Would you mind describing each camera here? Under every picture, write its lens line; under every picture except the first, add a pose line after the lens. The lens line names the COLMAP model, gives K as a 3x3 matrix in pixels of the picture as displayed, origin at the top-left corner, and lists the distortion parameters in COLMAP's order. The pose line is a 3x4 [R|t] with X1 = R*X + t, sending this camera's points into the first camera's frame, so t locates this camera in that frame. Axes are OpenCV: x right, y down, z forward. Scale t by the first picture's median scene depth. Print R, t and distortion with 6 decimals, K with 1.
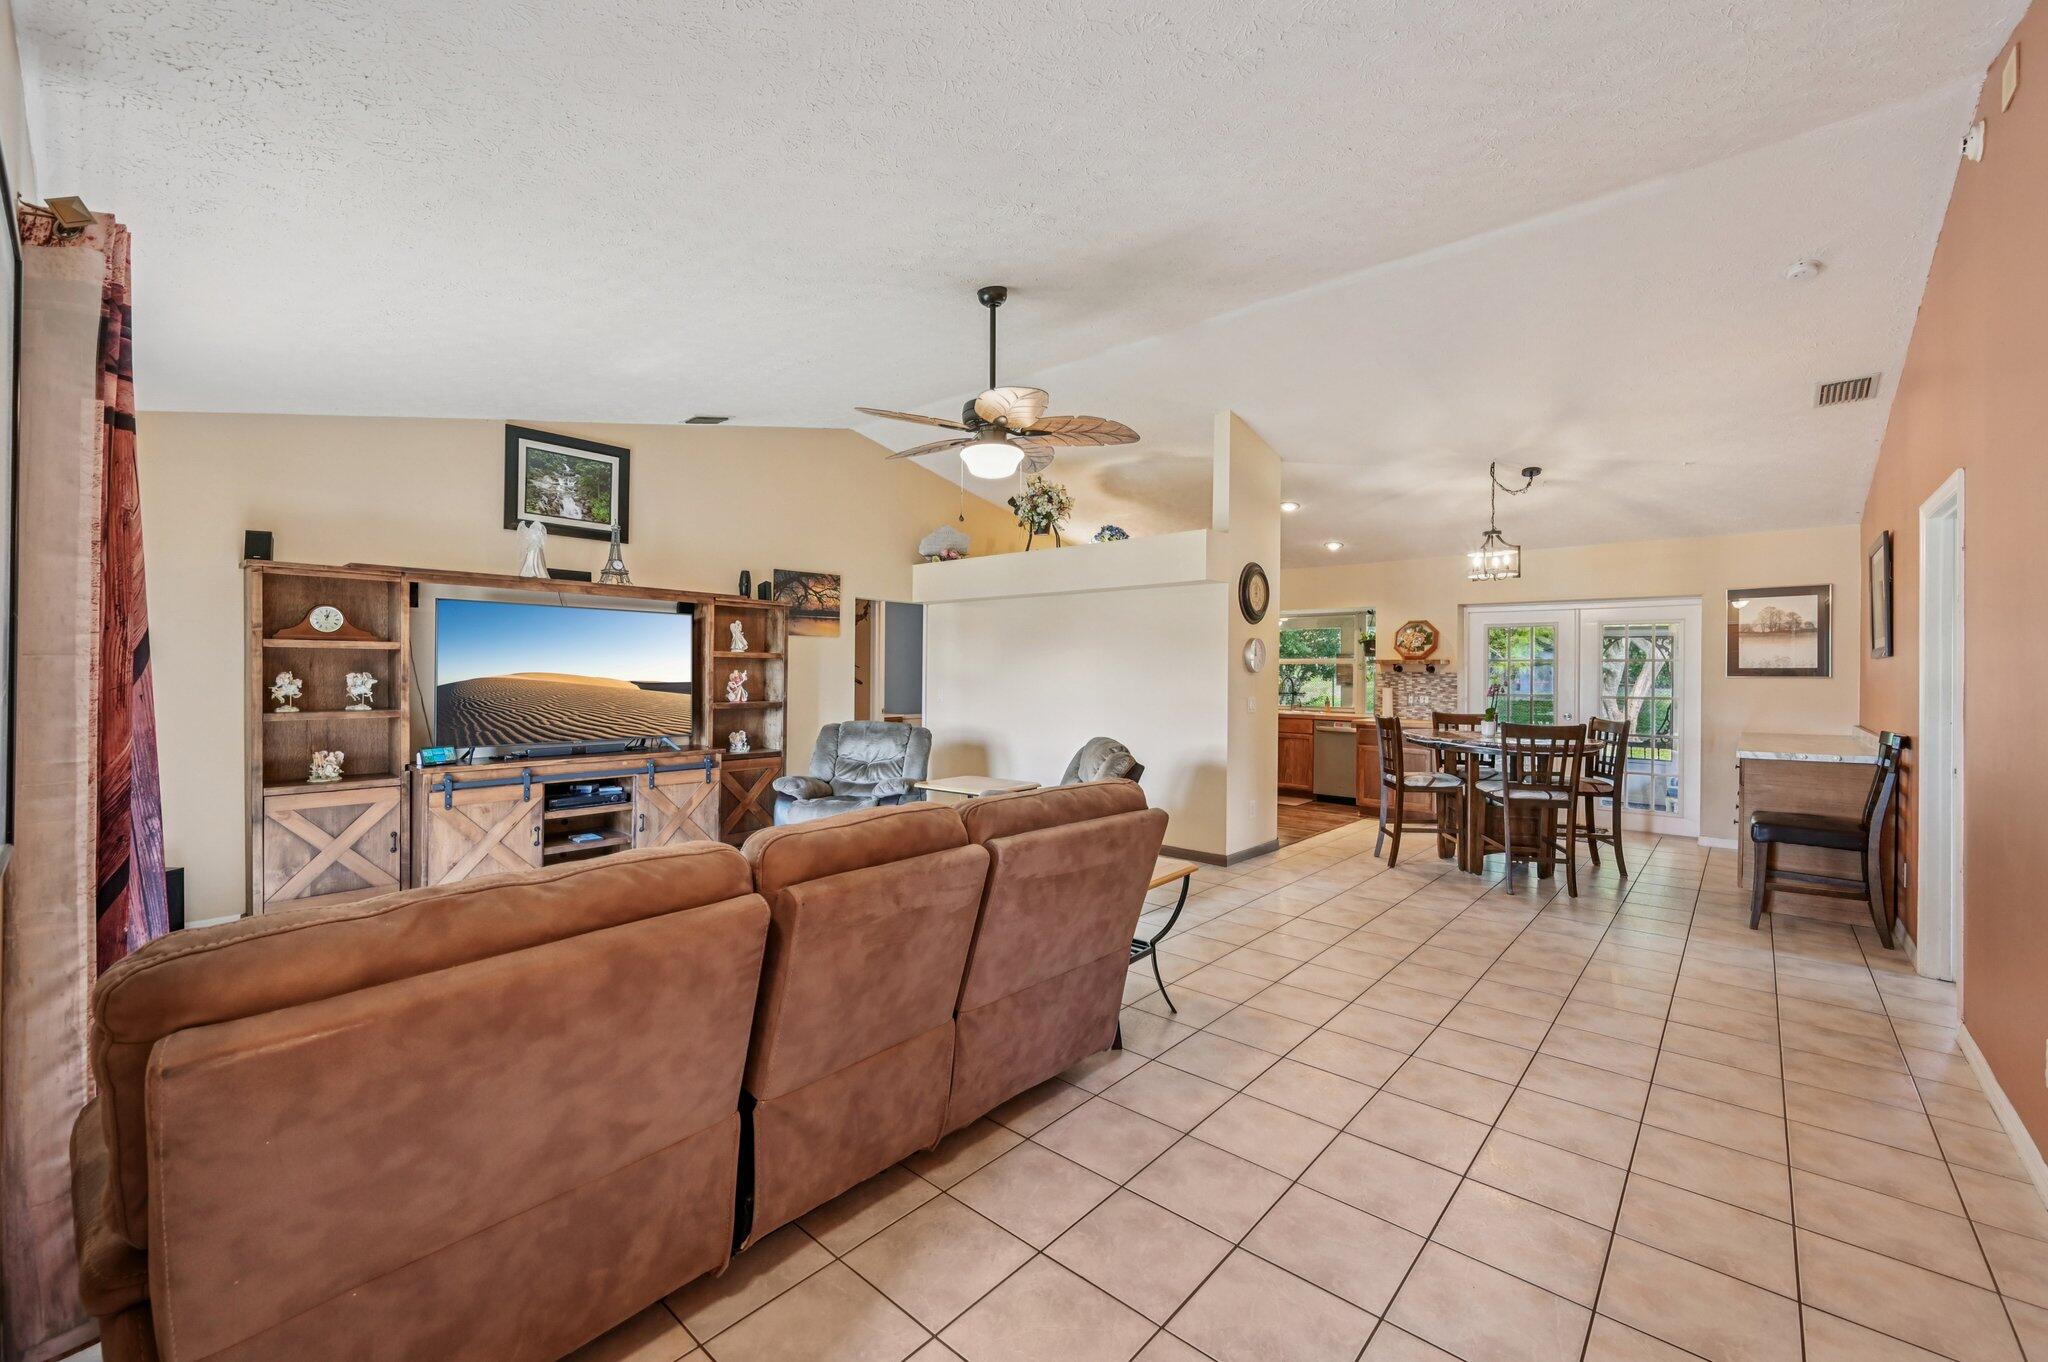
lens RADIAL K [[805.7, 0, 1026.4], [0, 805.7, 675.6], [0, 0, 1]] dist [-0.001954, -0.000319]
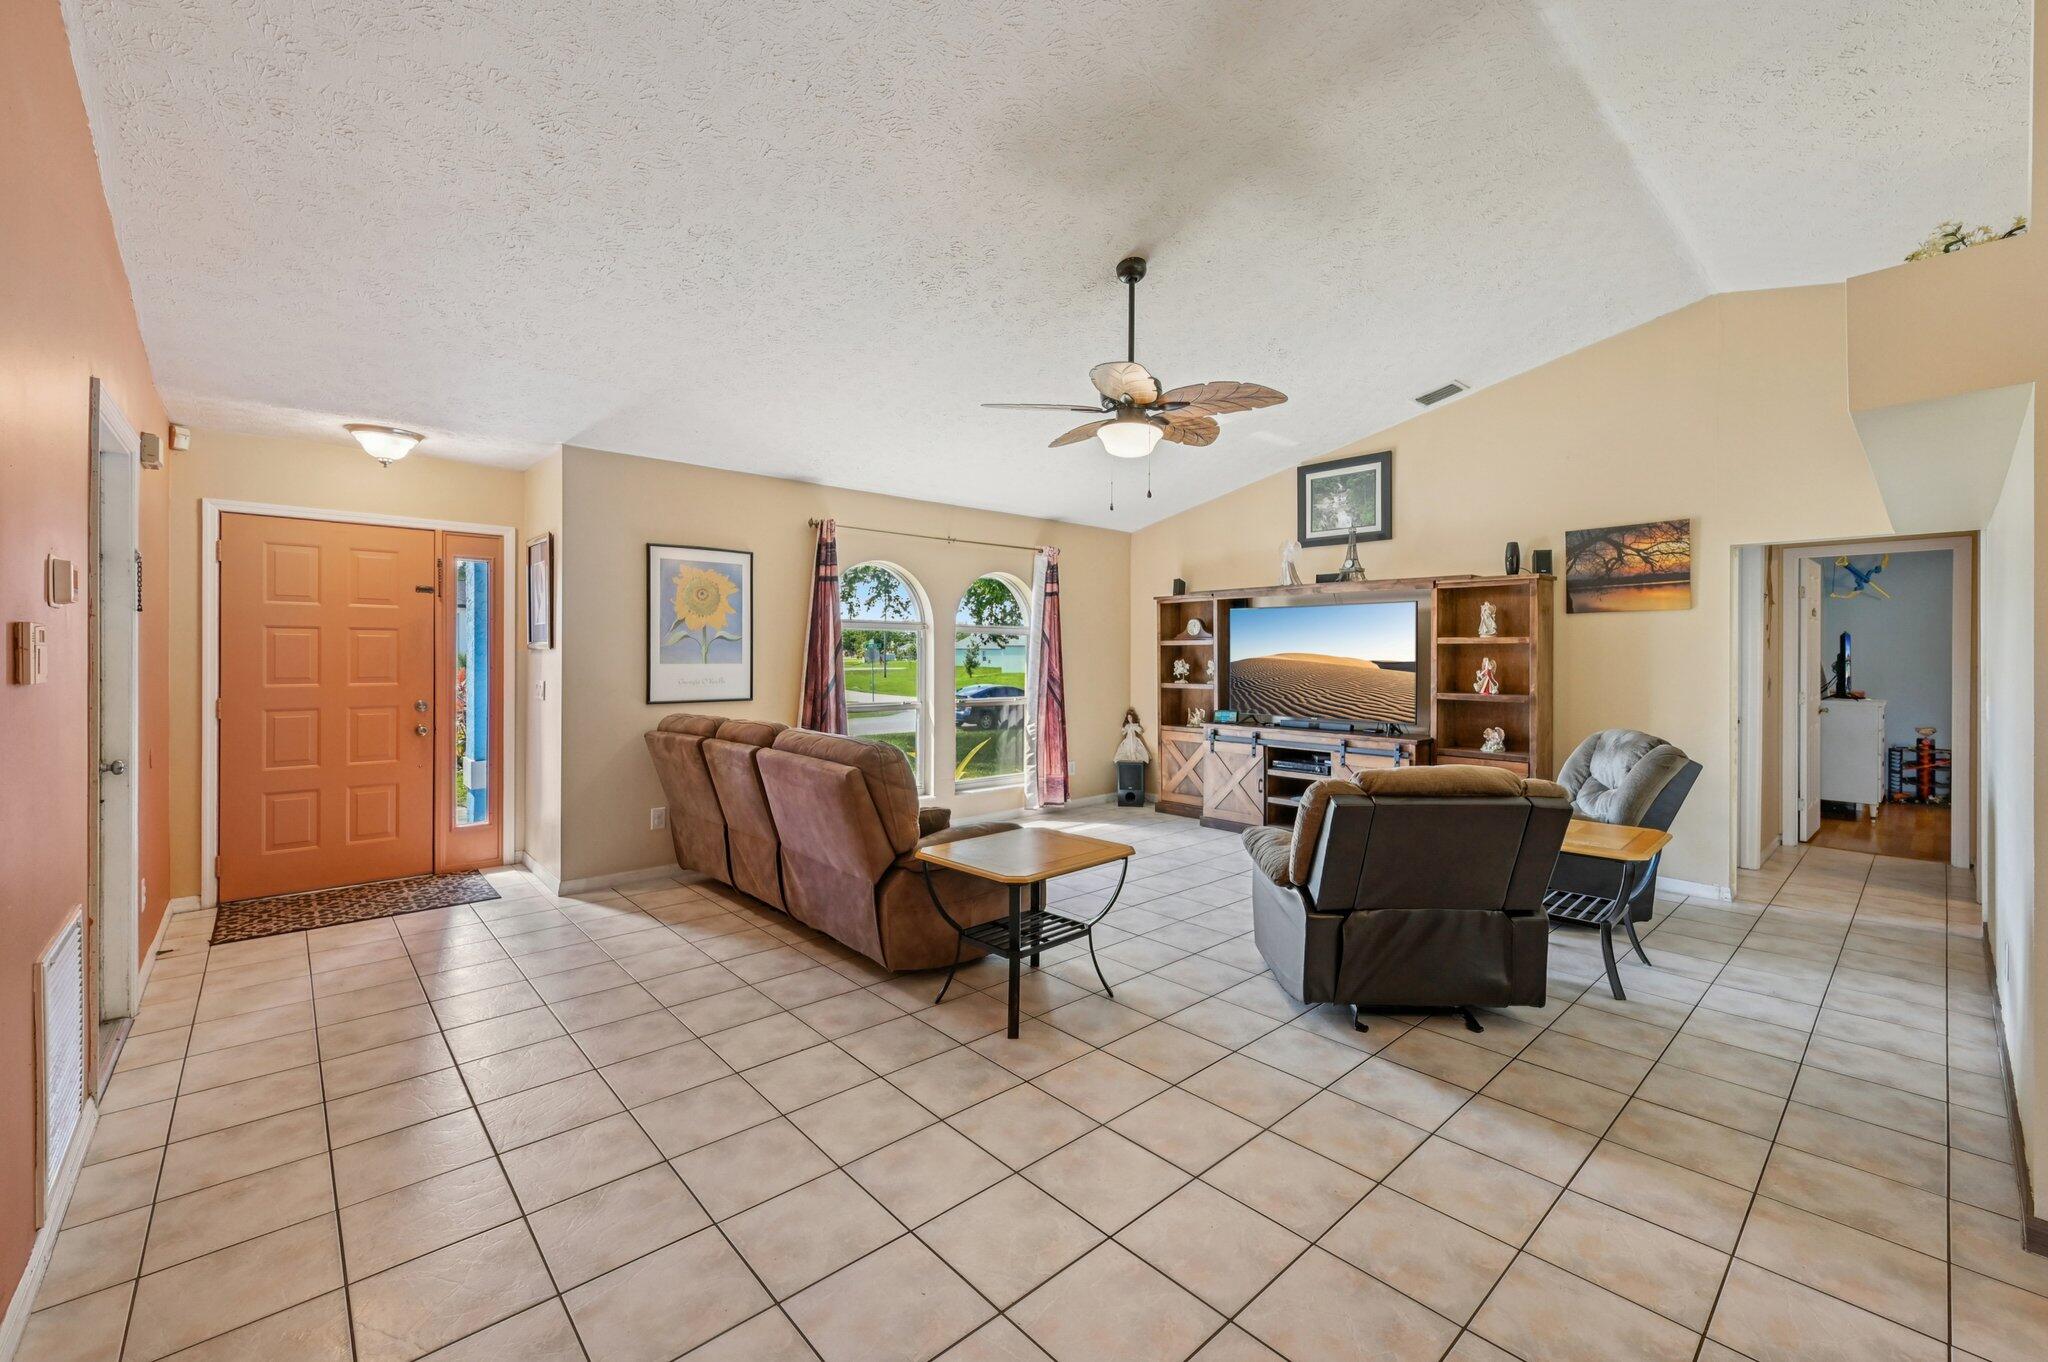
lens RADIAL K [[829.4, 0, 1045.6], [0, 829.4, 653.6], [0, 0, 1]] dist [-0.001019, -0.000015]
pose [[-0.084875, -0.010588, -0.996335, 0.586510], [-0.009928, 0.999903, -0.009780, 0.002018], [0.996342, 0.009062, -0.084972, 0.596463]]
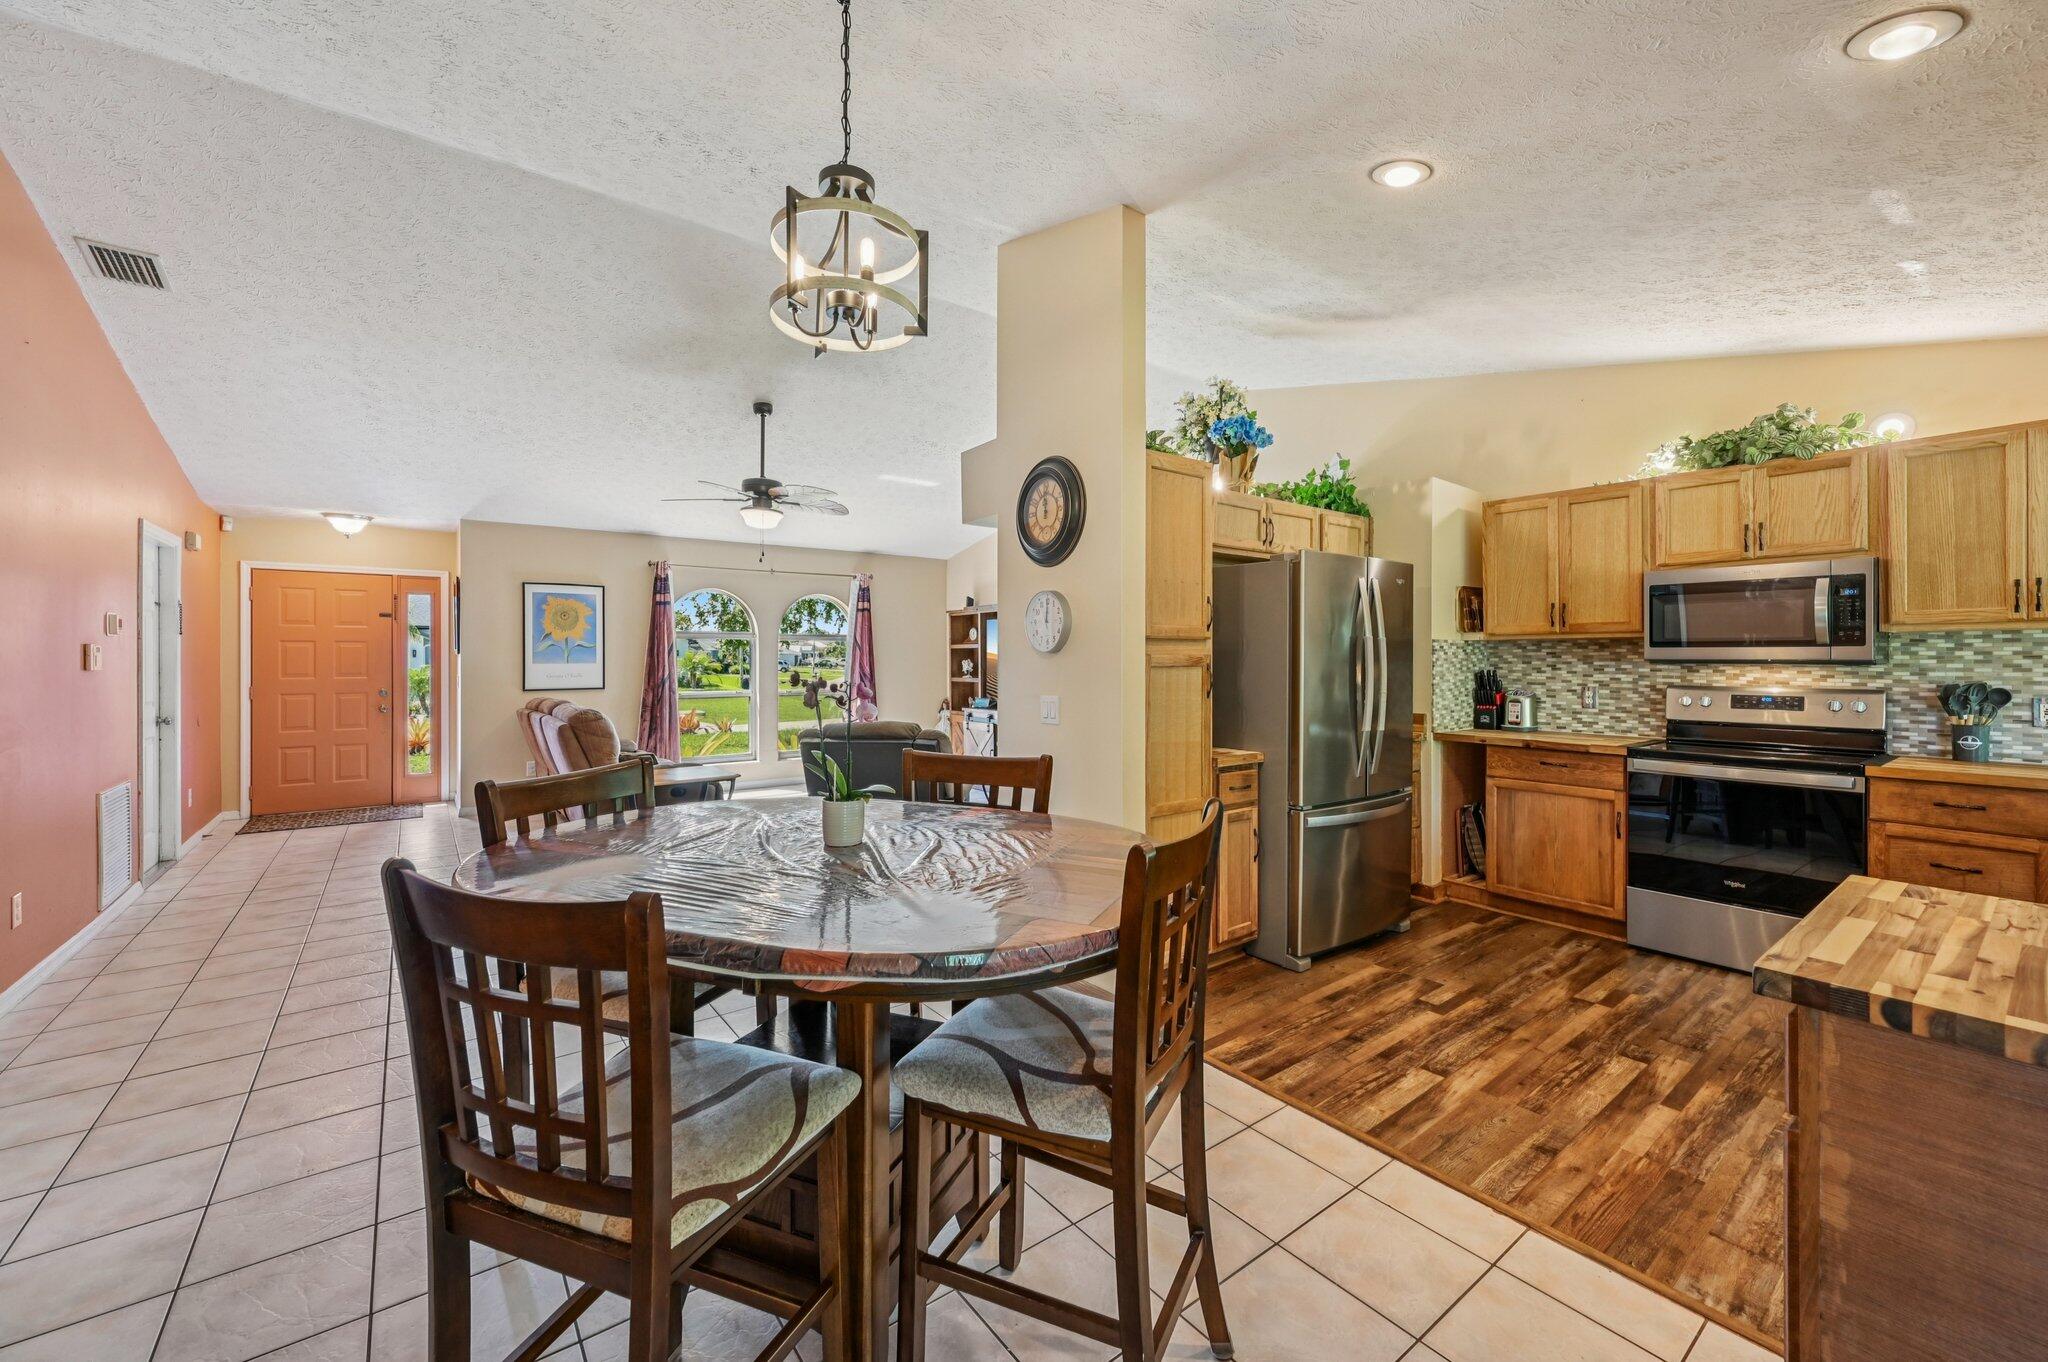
lens RADIAL K [[814.0, 0, 1027.0], [0, 814.0, 655.7], [0, 0, 1]] dist [0.000733, 0.000094]
pose [[-0.185573, -0.010226, -0.982577, 0.837354], [-0.004689, 0.999944, -0.009522, 0.004034], [0.982619, 0.002840, -0.185610, 1.082718]]
